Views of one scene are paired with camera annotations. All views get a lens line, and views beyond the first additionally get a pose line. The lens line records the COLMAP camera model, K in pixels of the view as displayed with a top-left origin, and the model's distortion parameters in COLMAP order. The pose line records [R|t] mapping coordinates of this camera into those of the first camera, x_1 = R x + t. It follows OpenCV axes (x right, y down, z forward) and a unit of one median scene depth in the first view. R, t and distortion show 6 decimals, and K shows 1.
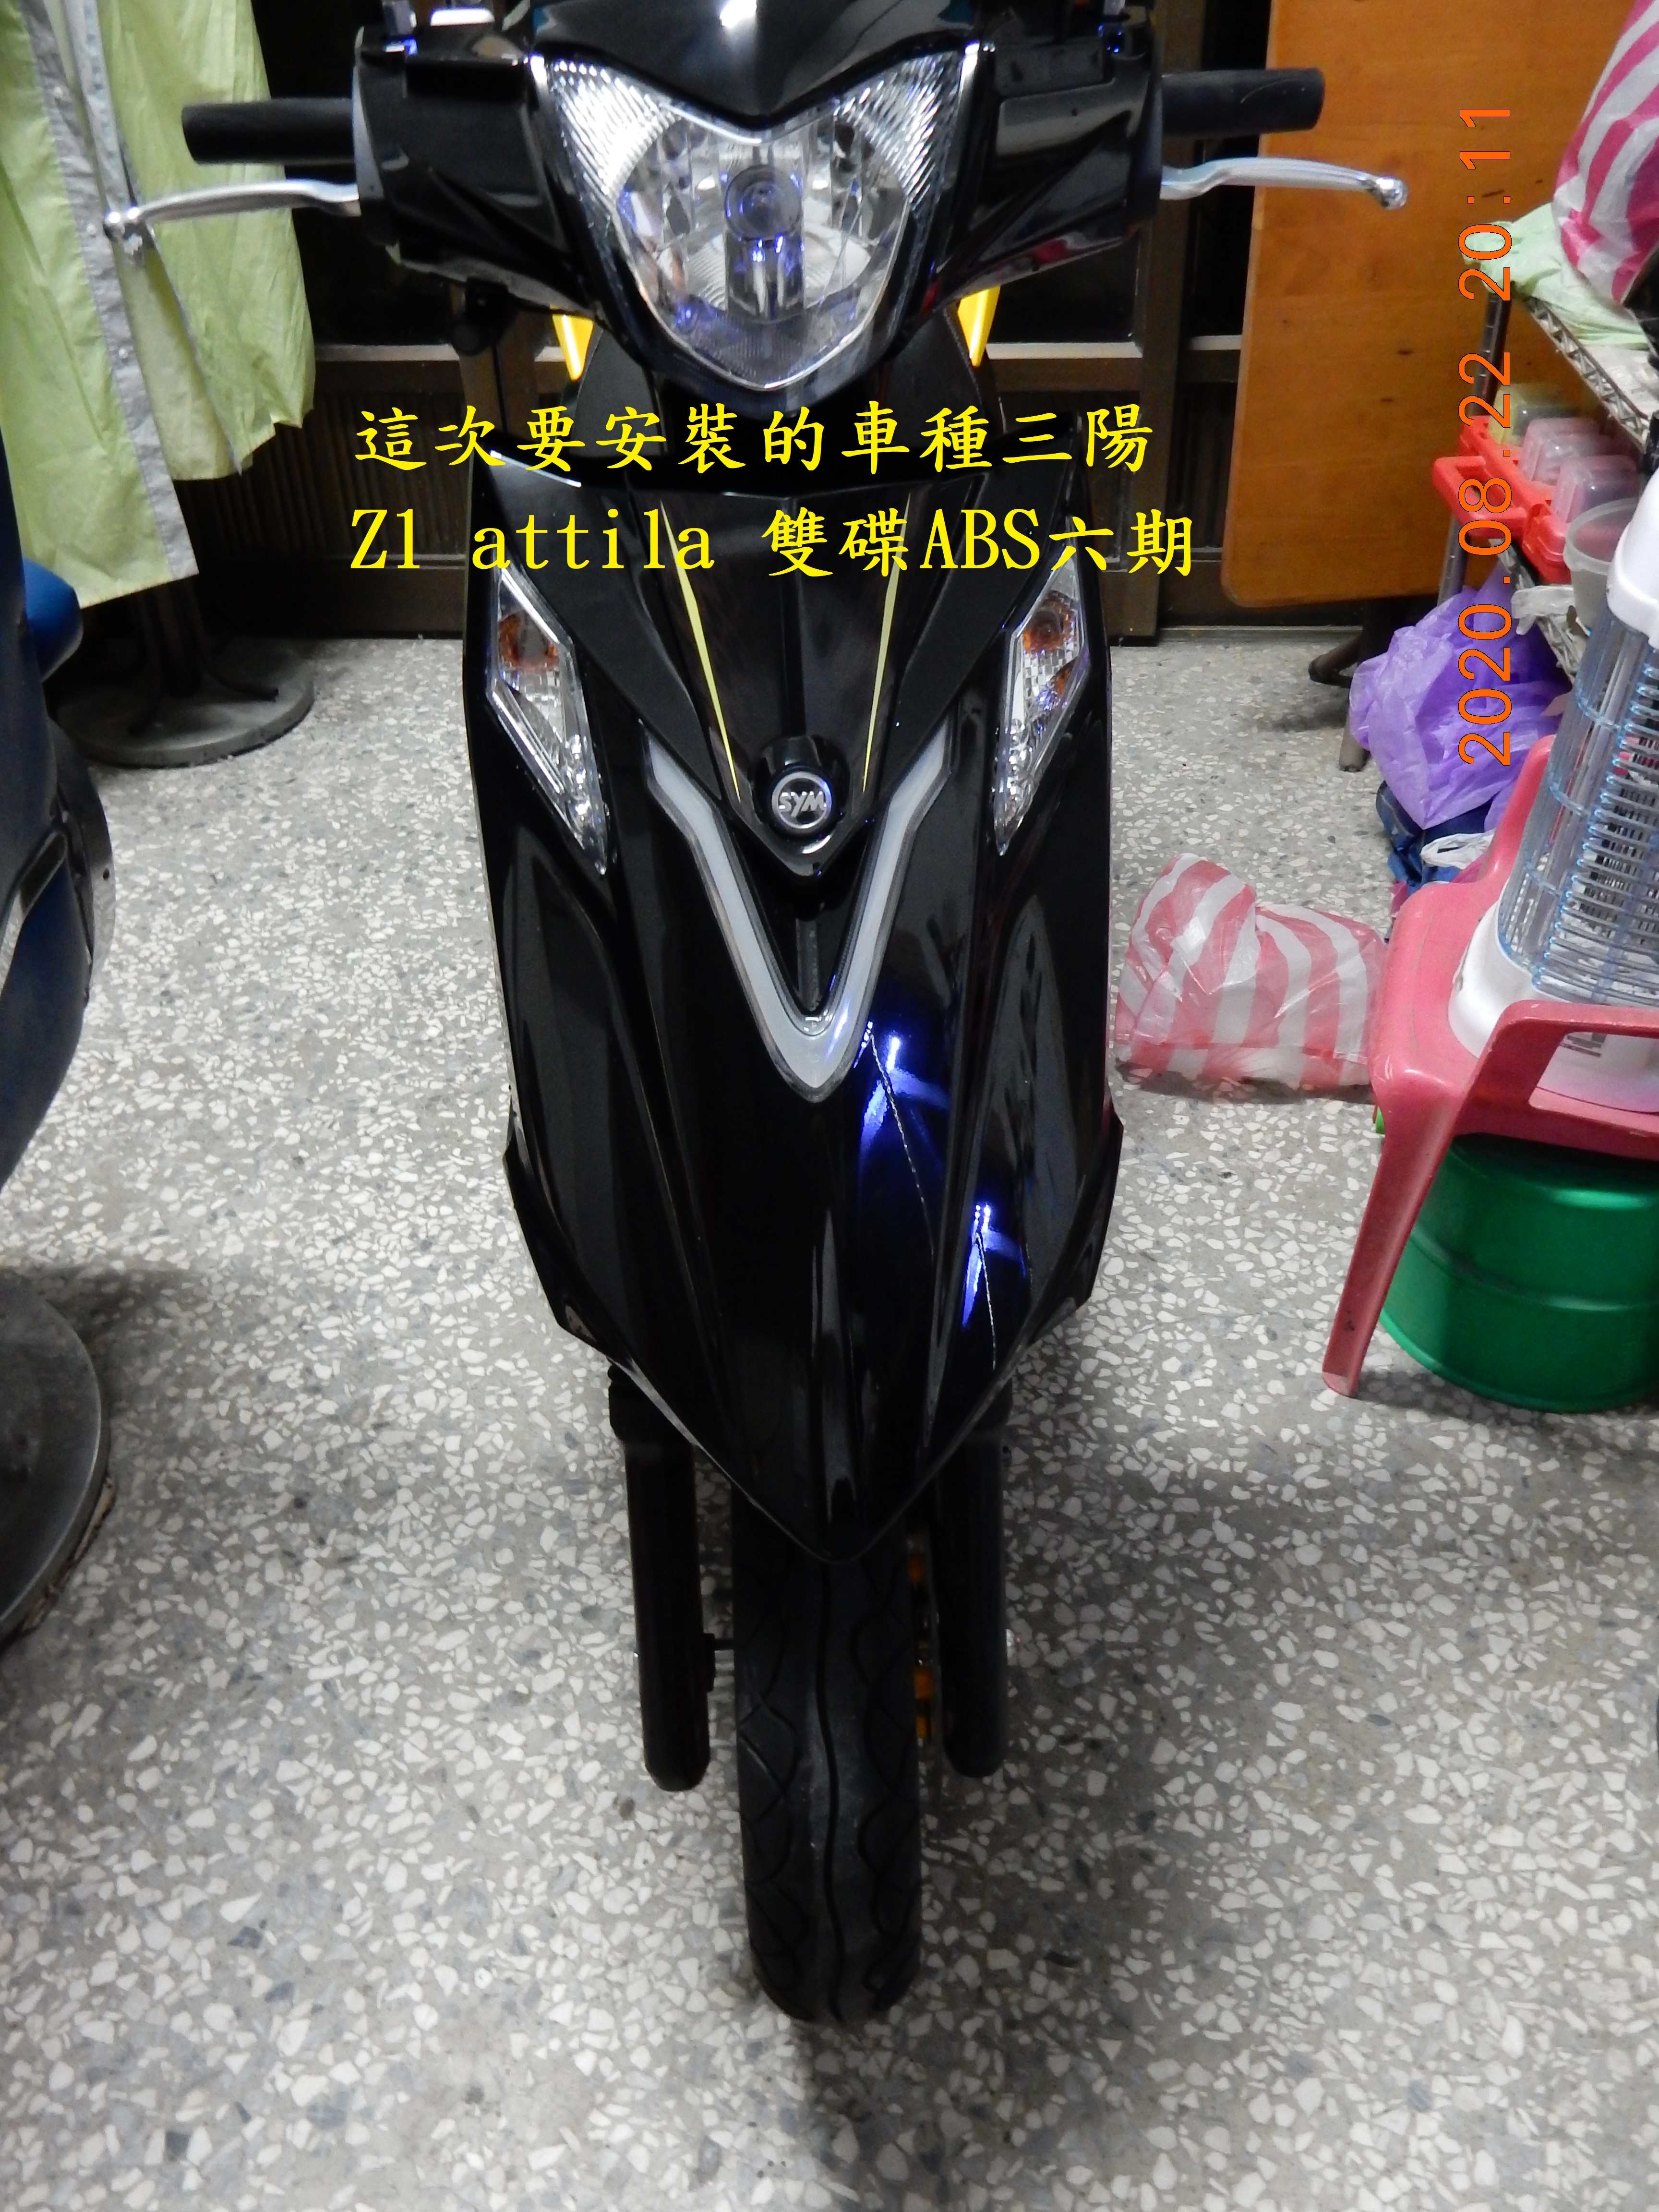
lens RADIAL K [[1915.2, 0, 834.9], [0, 1915.2, 1108.2], [0, 0, 1]] dist [0.014284, -0.014840]
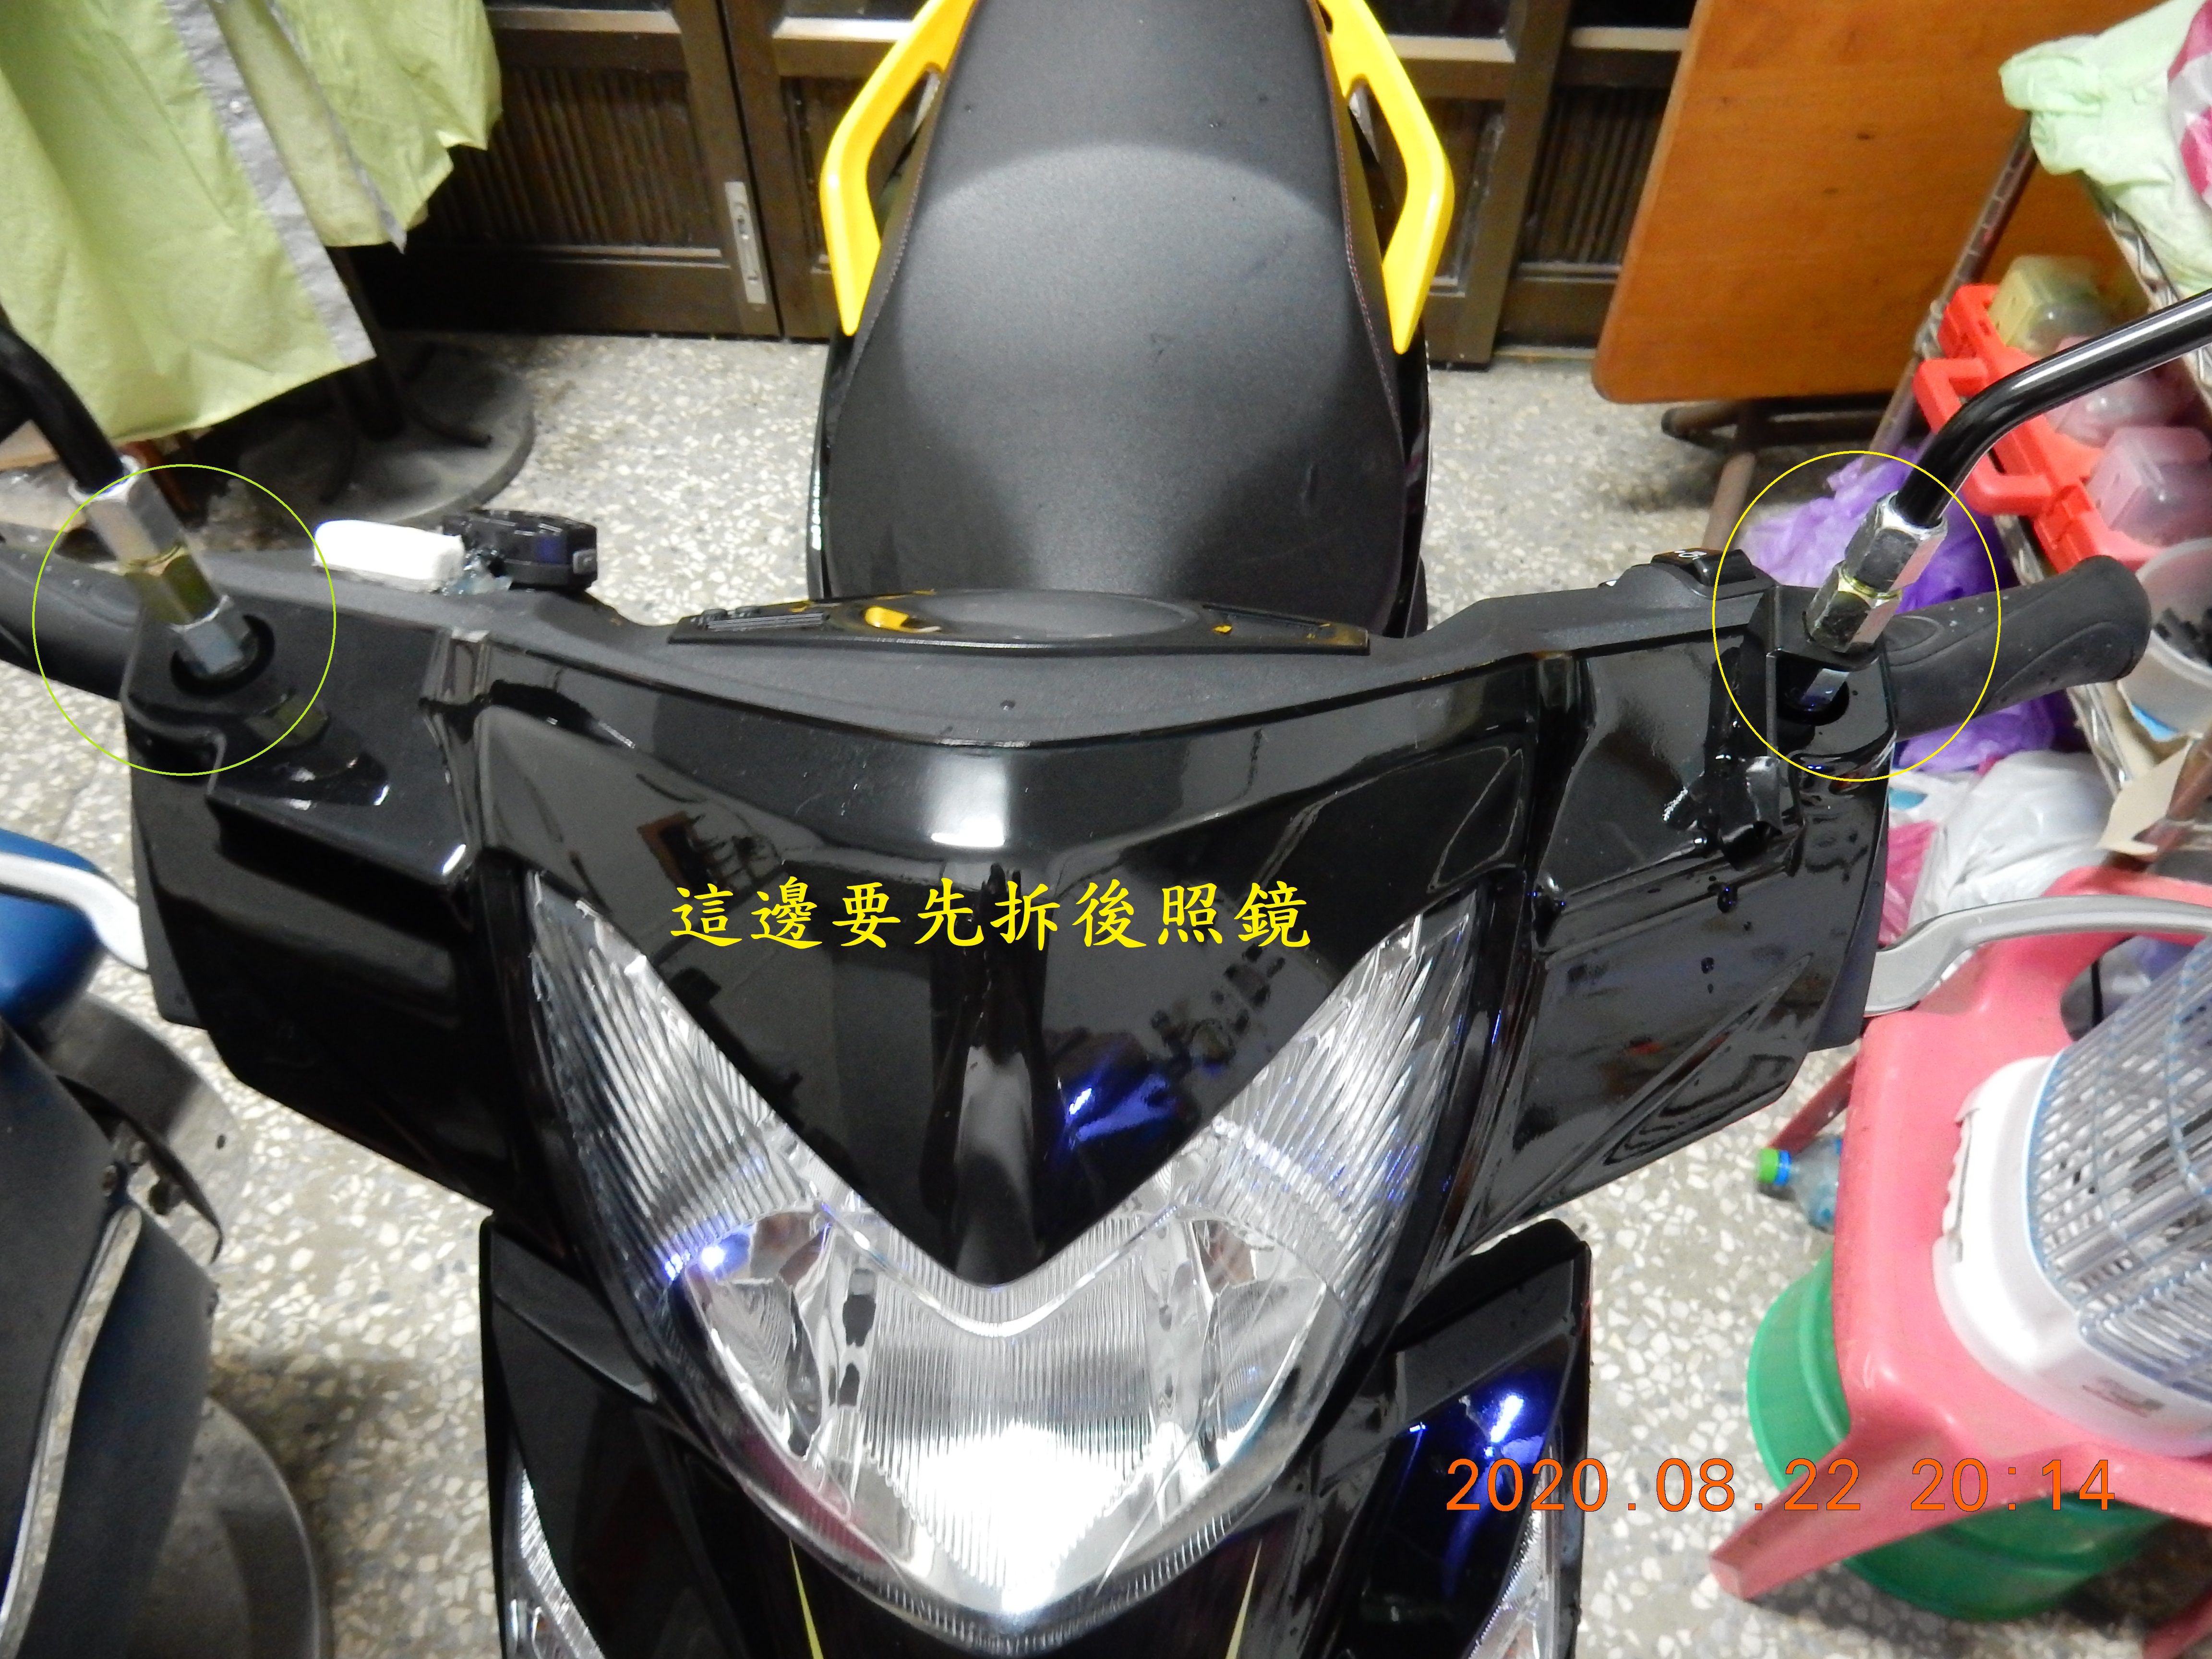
lens RADIAL K [[1597.2, 0, 1107.1], [0, 1597.2, 827.8], [0, 0, 1]] dist [-0.001343, -0.000198]
pose [[0.999509, 0.008423, 0.030169, -0.042433], [-0.016213, 0.963218, 0.268232, -0.337649], [-0.026801, -0.268589, 0.962882, 0.339057]]
